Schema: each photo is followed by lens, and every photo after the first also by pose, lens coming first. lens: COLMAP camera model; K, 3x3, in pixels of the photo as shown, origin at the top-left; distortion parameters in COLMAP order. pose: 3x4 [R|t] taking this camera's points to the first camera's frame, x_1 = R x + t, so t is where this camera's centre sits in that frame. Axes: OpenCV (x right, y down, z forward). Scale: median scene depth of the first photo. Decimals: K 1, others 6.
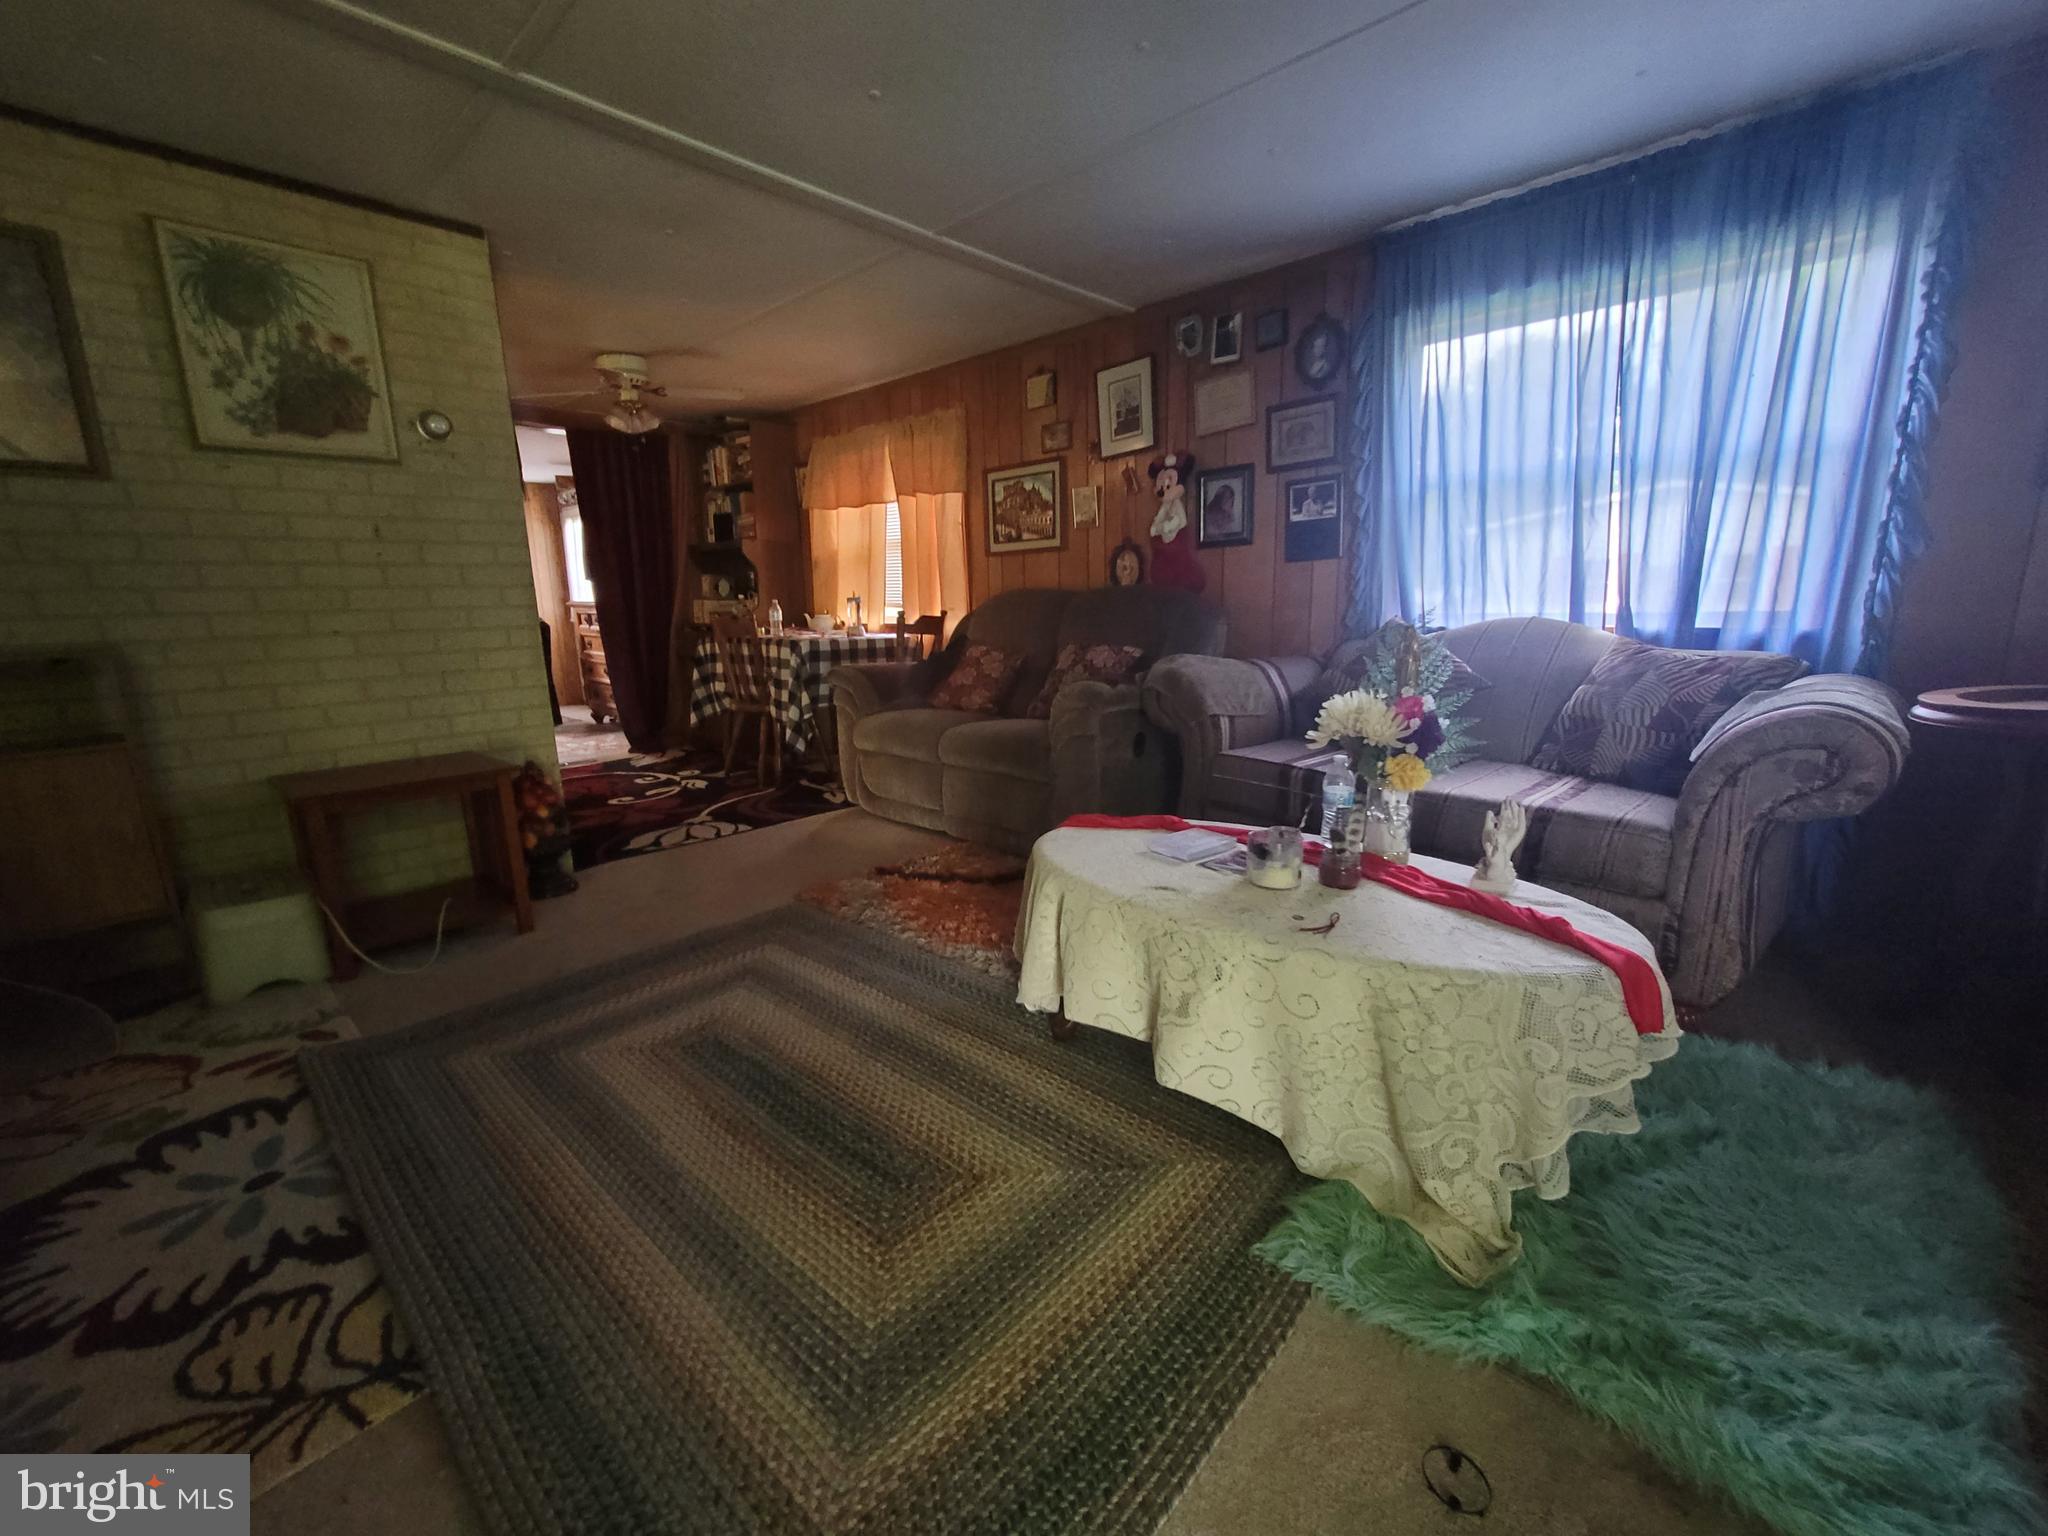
lens RADIAL K [[821.4, 0, 1024.0], [0, 821.4, 768.0], [0, 0, 1]] dist [-0.024874, 0.000179]
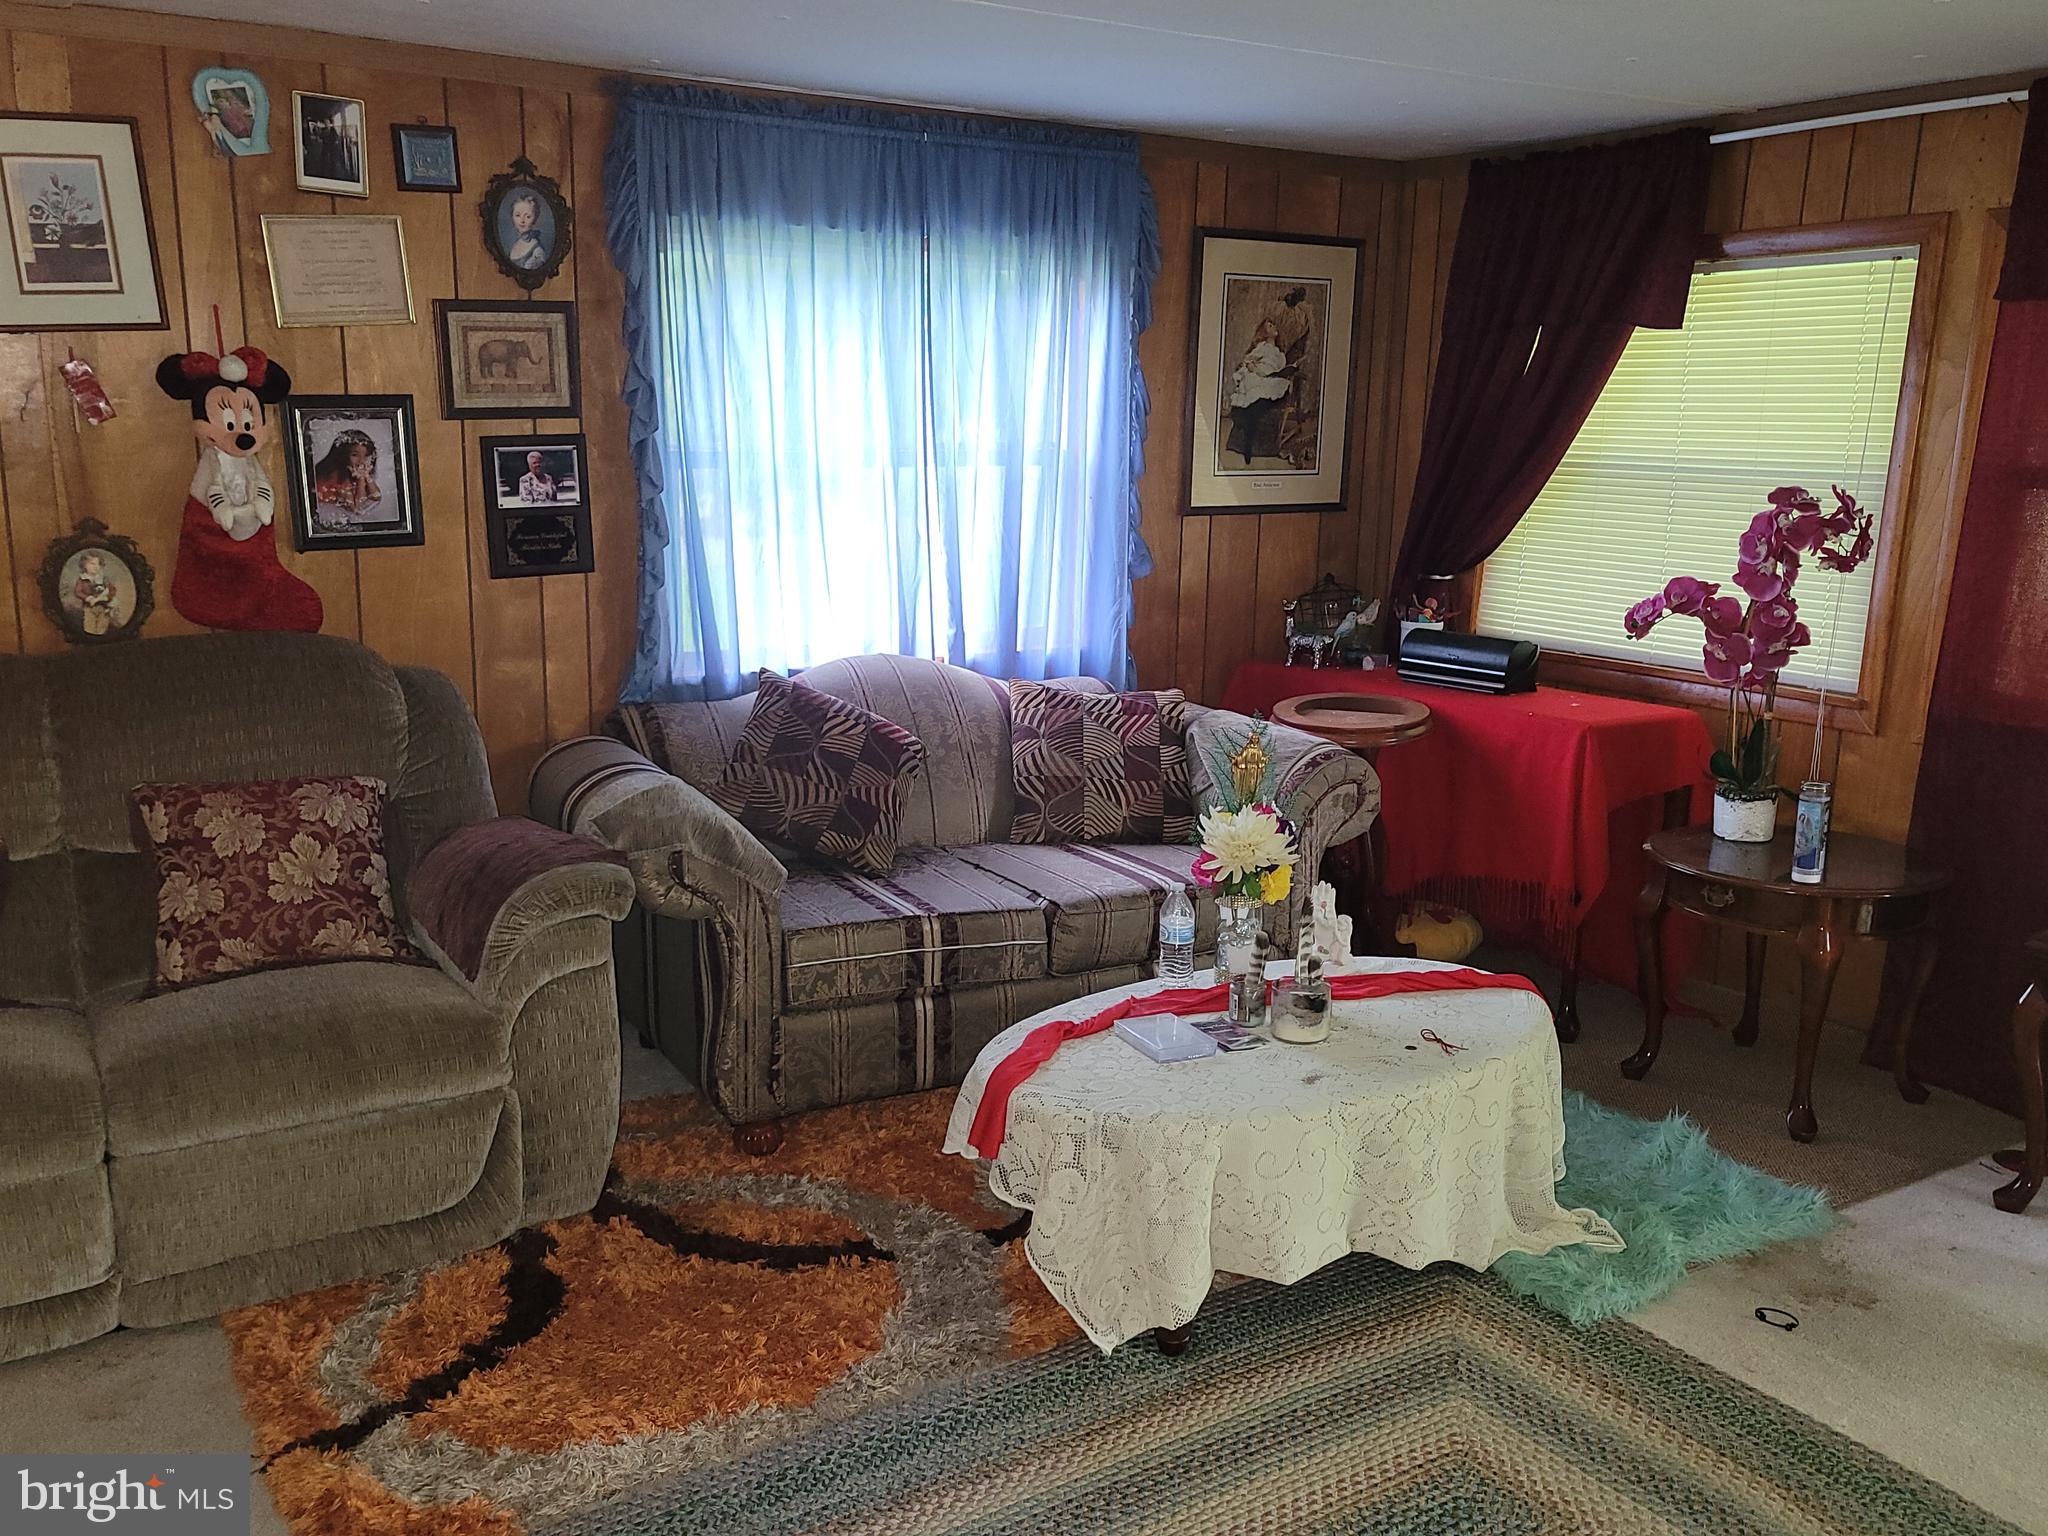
lens RADIAL K [[1714.9, 0, 1024.0], [0, 1714.9, 768.0], [0, 0, 1]] dist [0.005386, -0.005730]
pose [[0.247051, -0.167584, 0.954401, -0.741748], [0.174624, 0.976506, 0.126263, -0.213749], [-0.953138, 0.135468, 0.270511, 0.362257]]
